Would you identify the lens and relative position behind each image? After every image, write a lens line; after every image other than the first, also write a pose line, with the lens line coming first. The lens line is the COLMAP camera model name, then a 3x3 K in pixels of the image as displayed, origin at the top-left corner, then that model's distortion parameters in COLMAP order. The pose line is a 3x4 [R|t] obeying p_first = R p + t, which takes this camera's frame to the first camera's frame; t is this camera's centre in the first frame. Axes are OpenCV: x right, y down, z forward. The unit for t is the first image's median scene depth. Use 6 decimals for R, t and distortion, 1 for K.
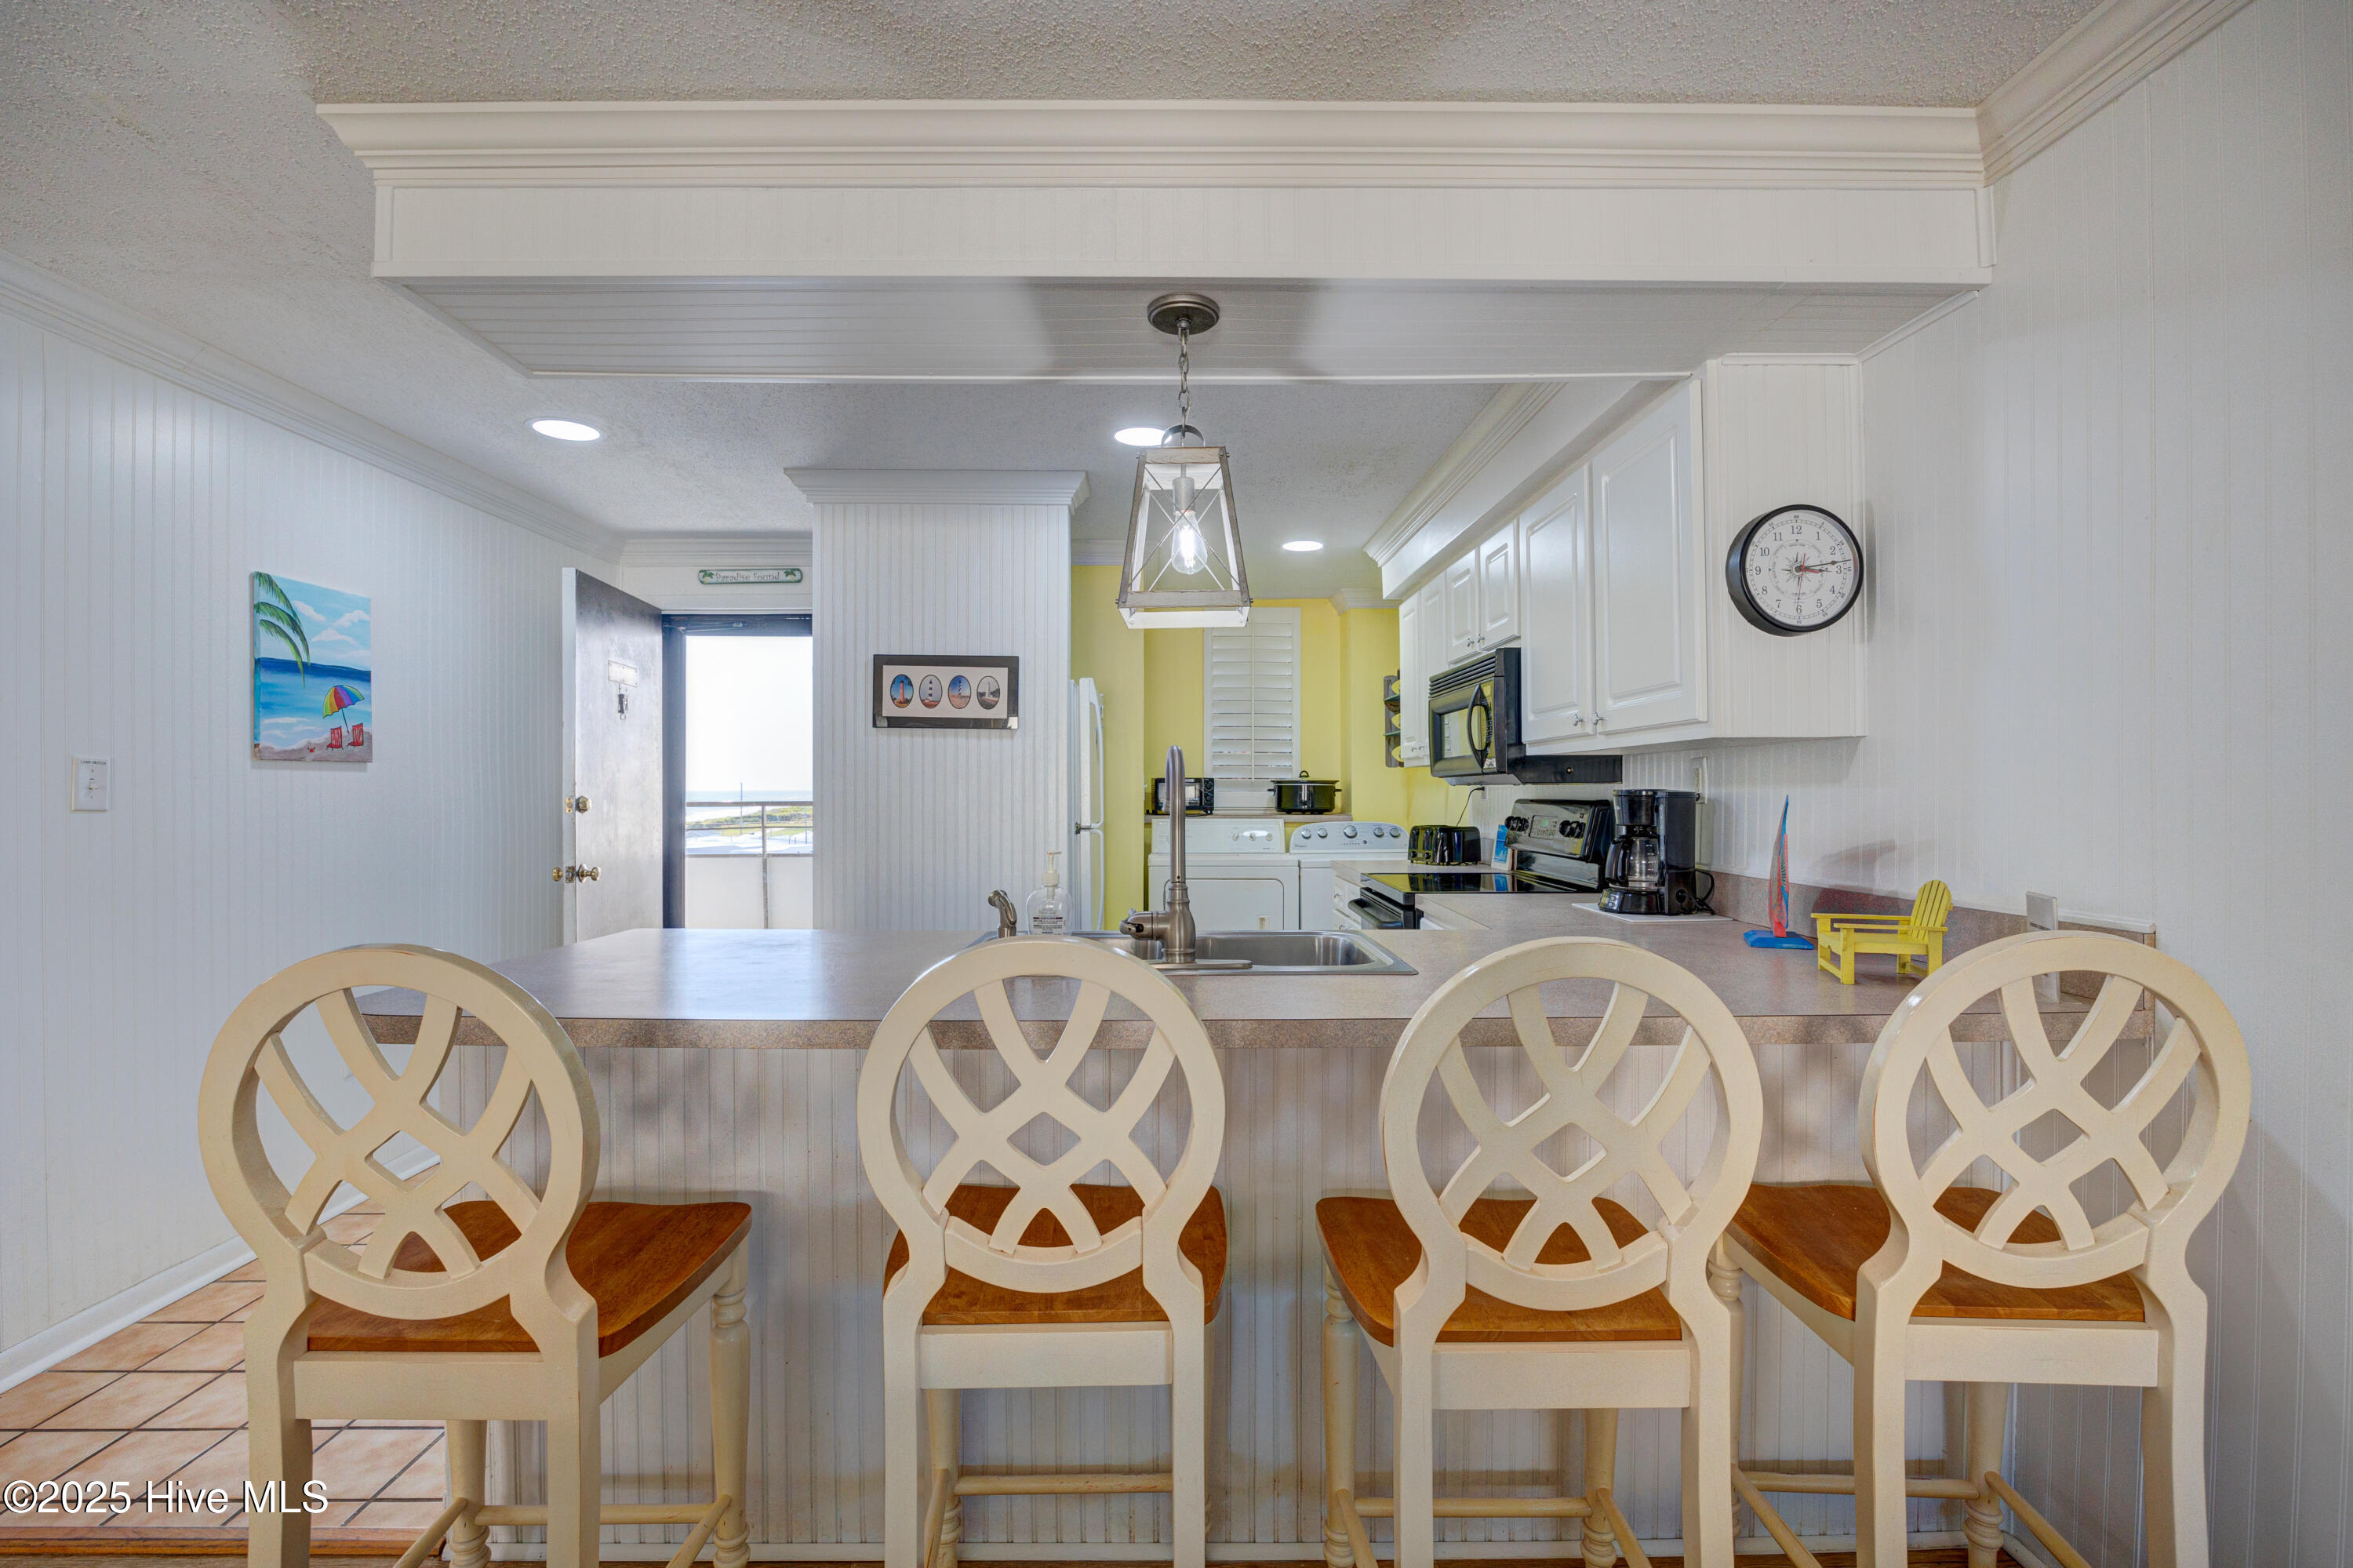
lens RADIAL K [[1026.2, 0, 1172.8], [0, 1026.2, 782.4], [0, 0, 1]] dist [-0.018403, -0.000108]
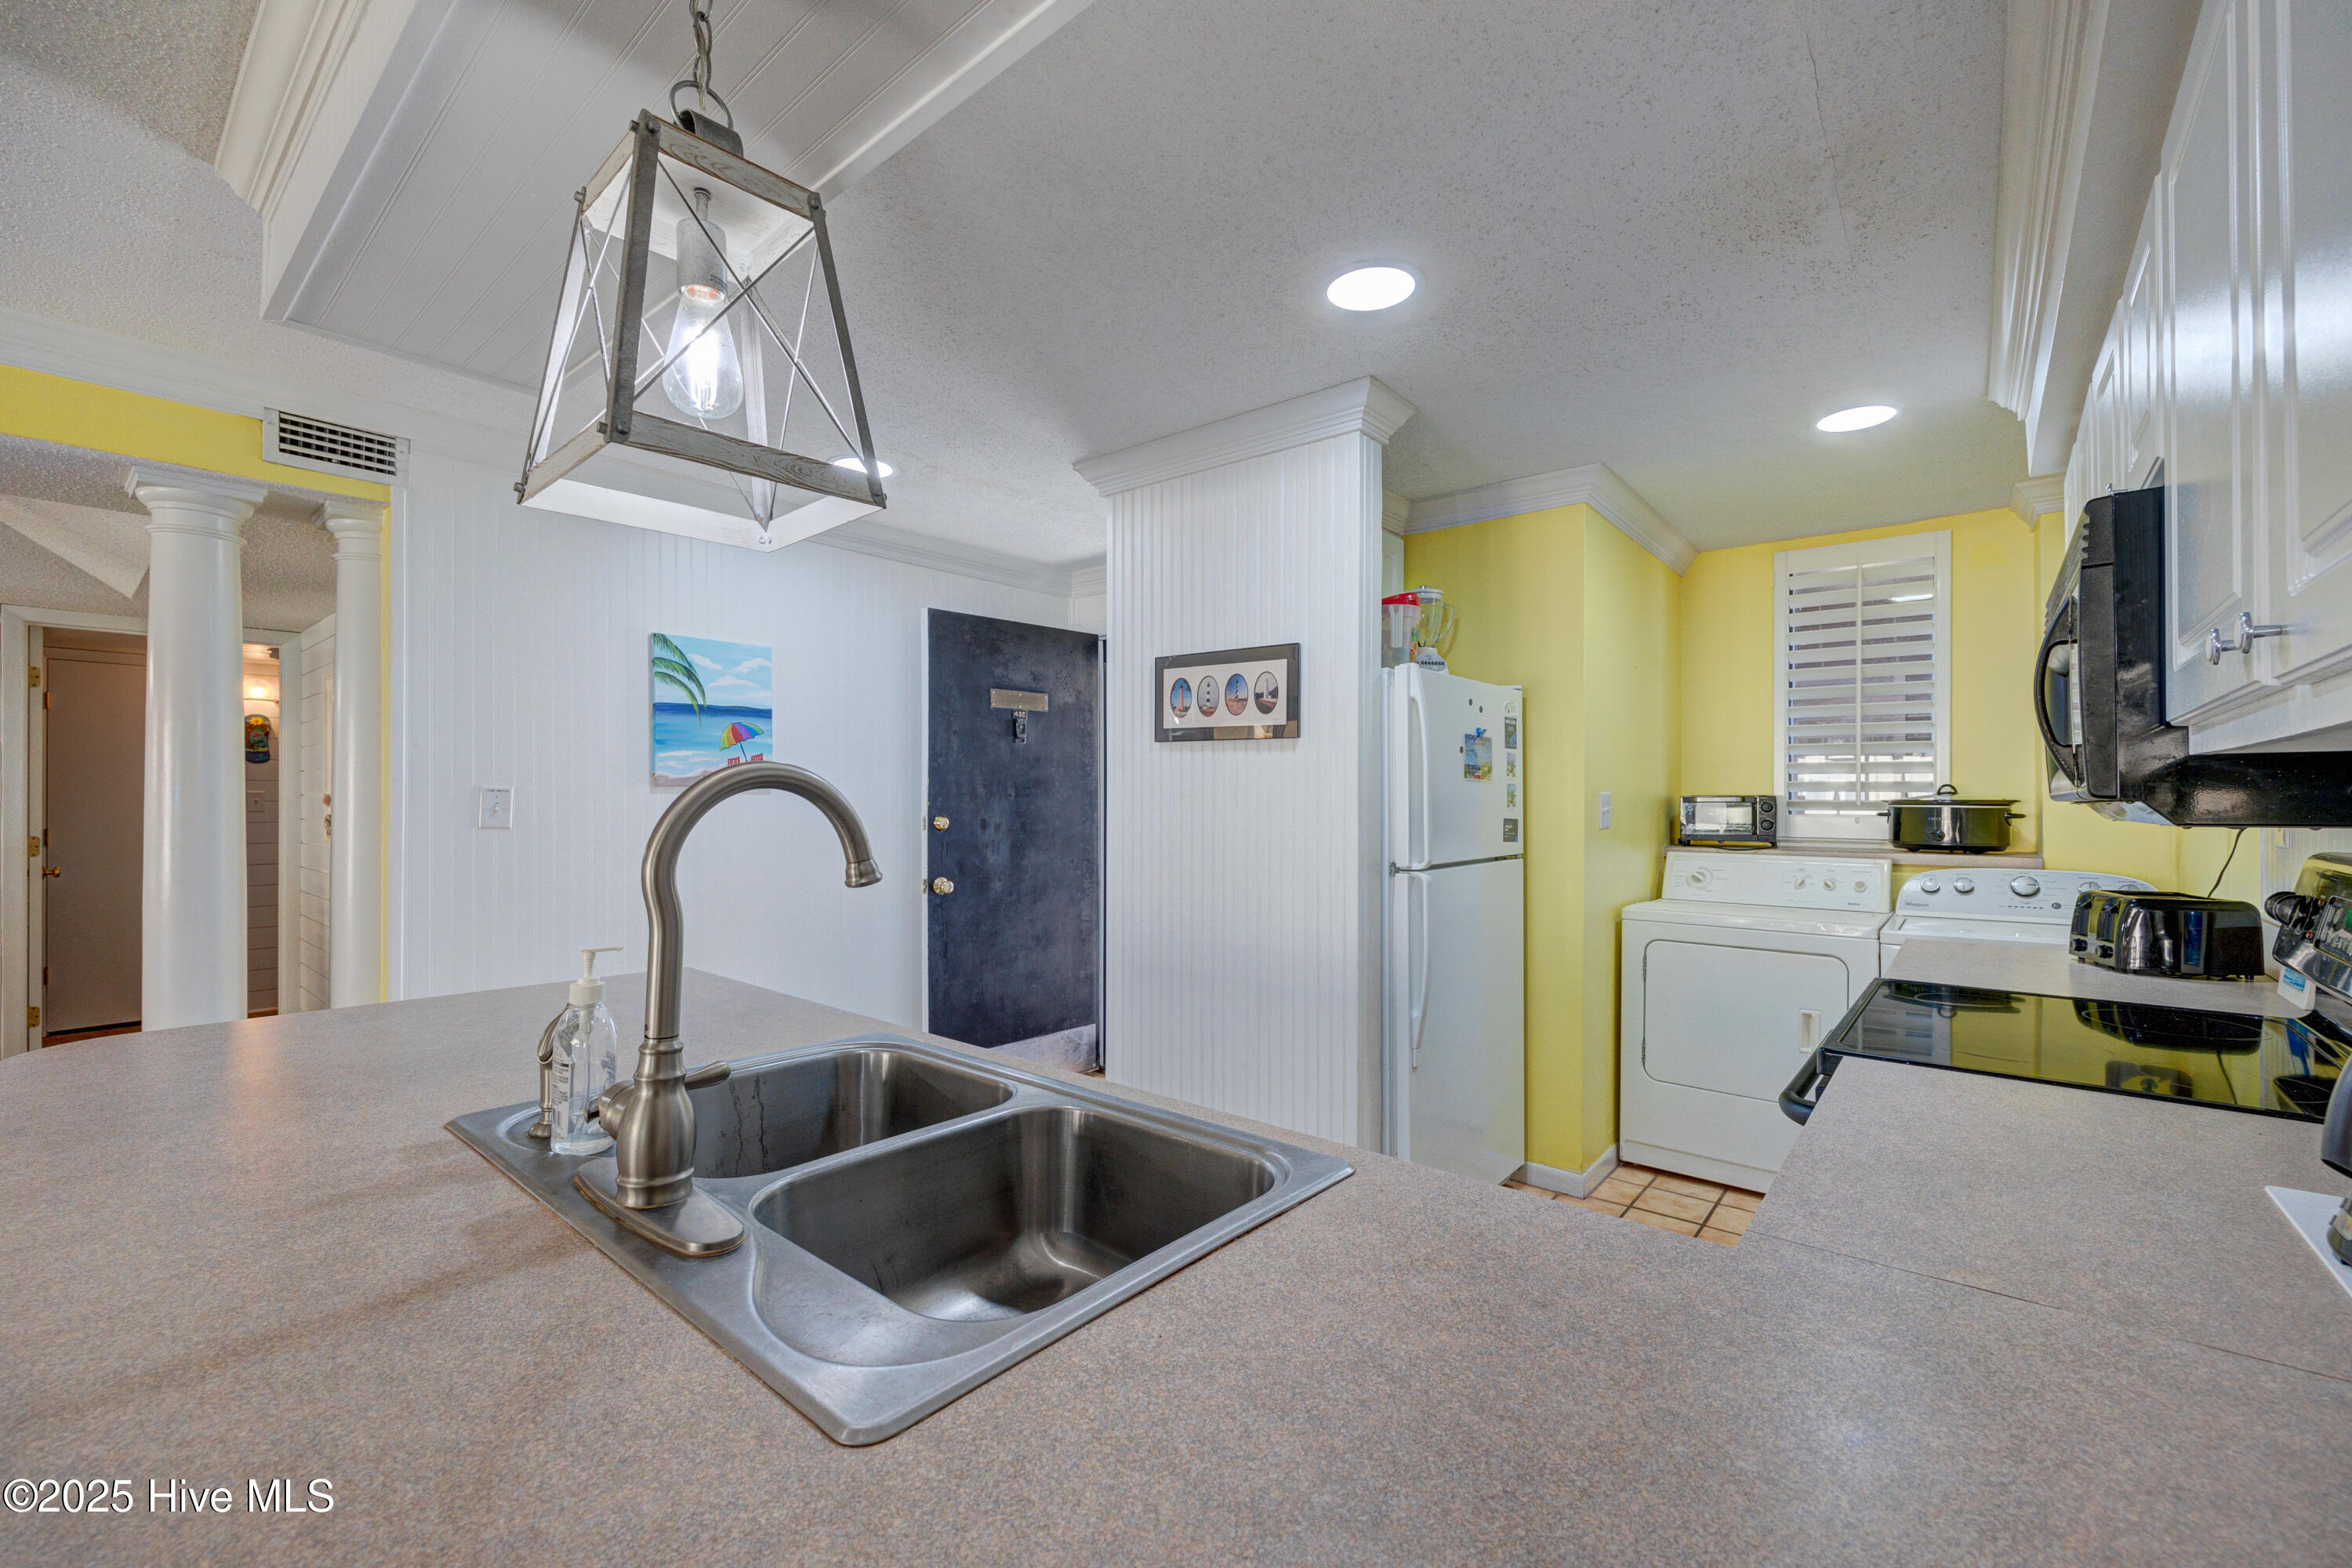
lens RADIAL K [[960.0, 0, 1171.4], [0, 960.0, 796.7], [0, 0, 1]] dist [0.000277, -0.000177]
pose [[0.760900, 0.001075, -0.648868, 0.288199], [0.000484, 0.999997, 0.002225, -0.010656], [0.648869, -0.002007, 0.760898, 0.461429]]
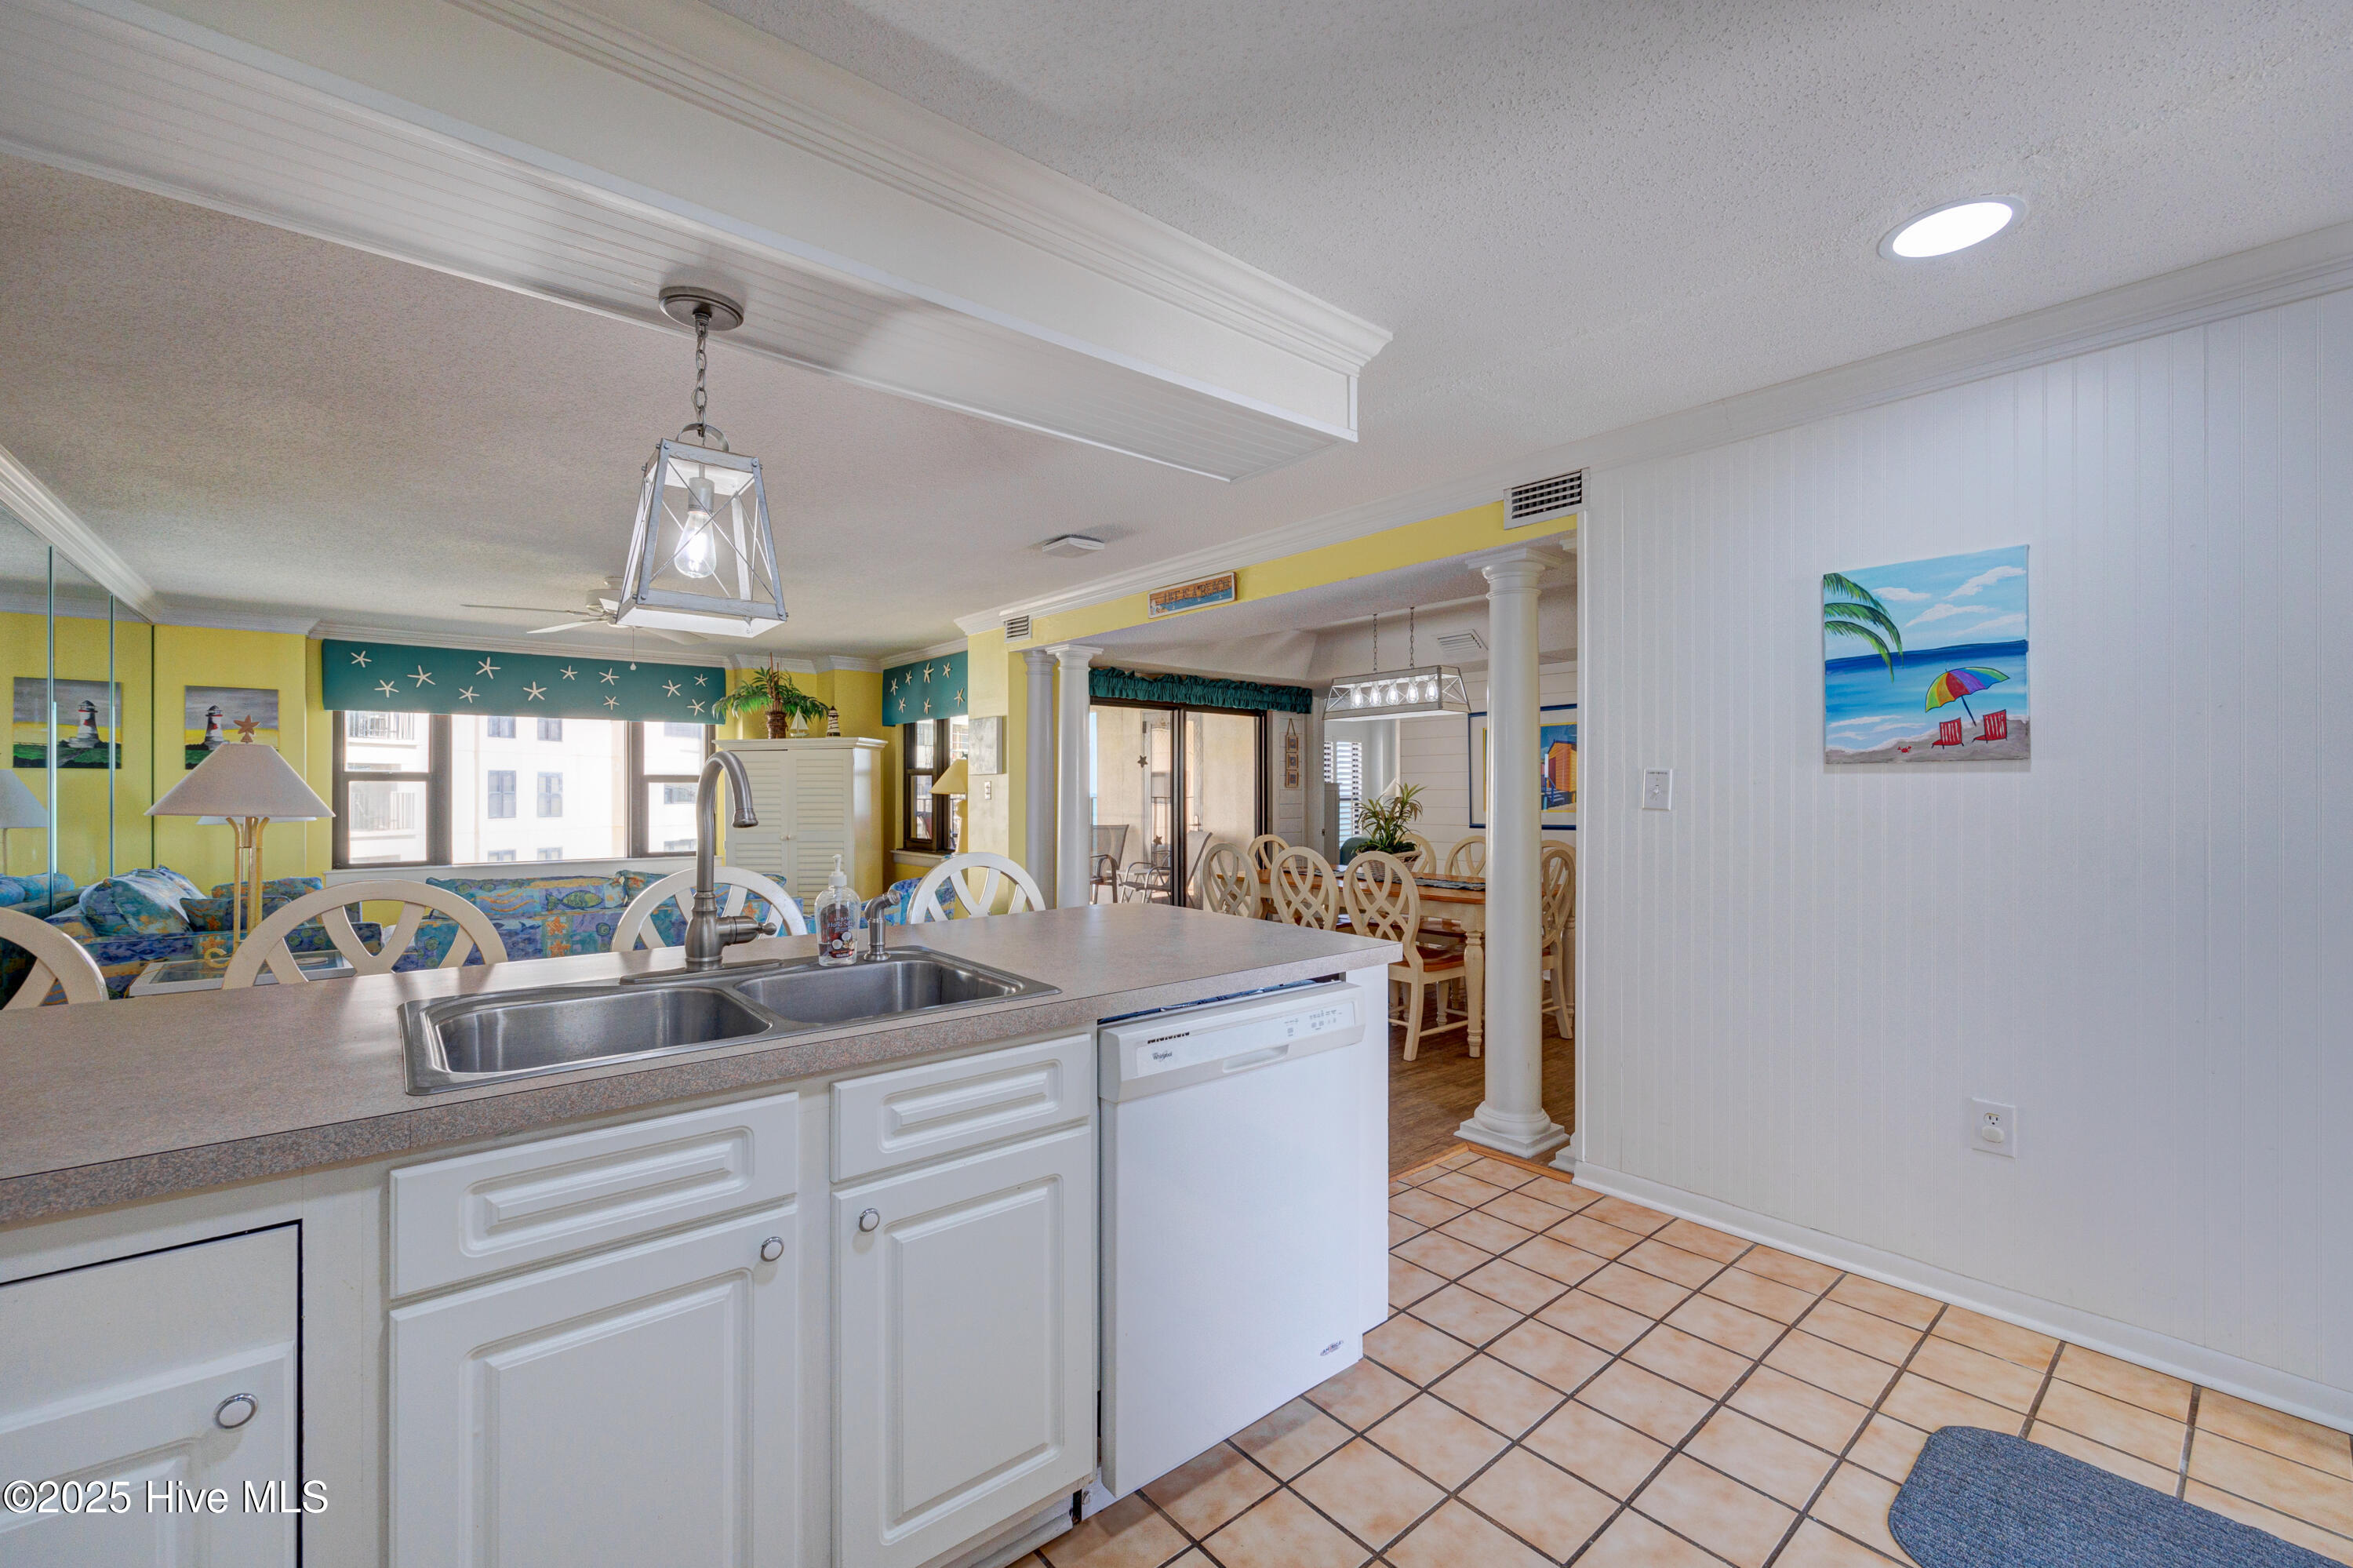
lens RADIAL K [[960.4, 0, 1179.5], [0, 960.4, 786.6], [0, 0, 1]] dist [0.000277, -0.000177]
pose [[-0.764489, 0.004301, -0.644623, 0.164779], [0.007138, 0.999973, -0.001793, -0.002686], [0.644598, -0.005972, -0.764499, 1.159690]]
